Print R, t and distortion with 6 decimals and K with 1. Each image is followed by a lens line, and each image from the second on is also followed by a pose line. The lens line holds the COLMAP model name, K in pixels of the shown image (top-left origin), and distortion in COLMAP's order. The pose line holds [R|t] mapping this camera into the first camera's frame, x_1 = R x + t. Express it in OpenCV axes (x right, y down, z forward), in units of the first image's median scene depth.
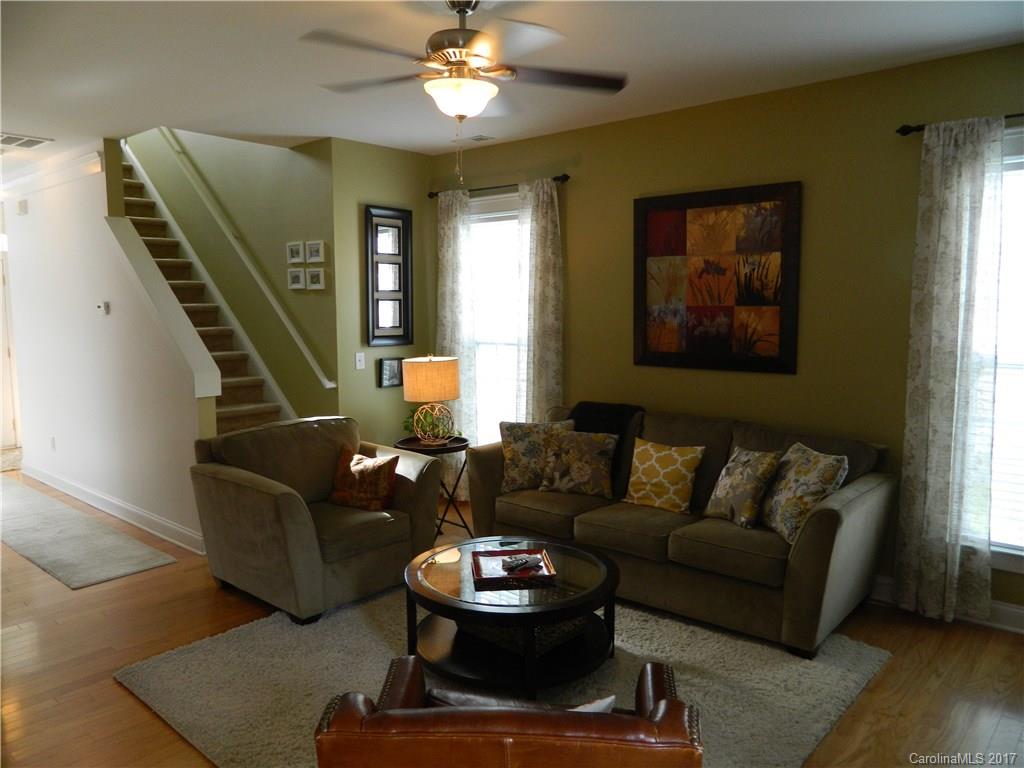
lens RADIAL K [[749.7, 0, 505.4], [0, 749.7, 394.5], [0, 0, 1]] dist [0.003801, -0.007767]
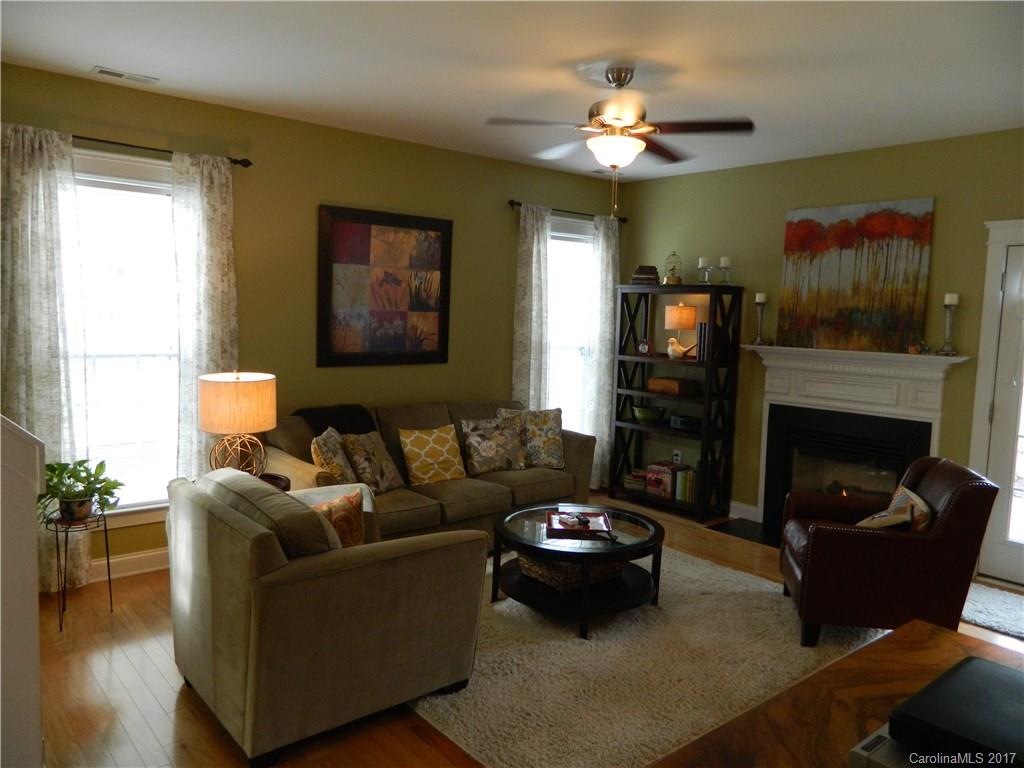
lens RADIAL K [[749.7, 0, 505.8], [0, 749.7, 387.3], [0, 0, 1]] dist [0.003801, -0.007767]
pose [[0.147848, -0.084878, 0.985361, -0.876307], [0.100322, 0.992459, 0.070437, -0.065016], [-0.983909, 0.088439, 0.155248, 0.660208]]
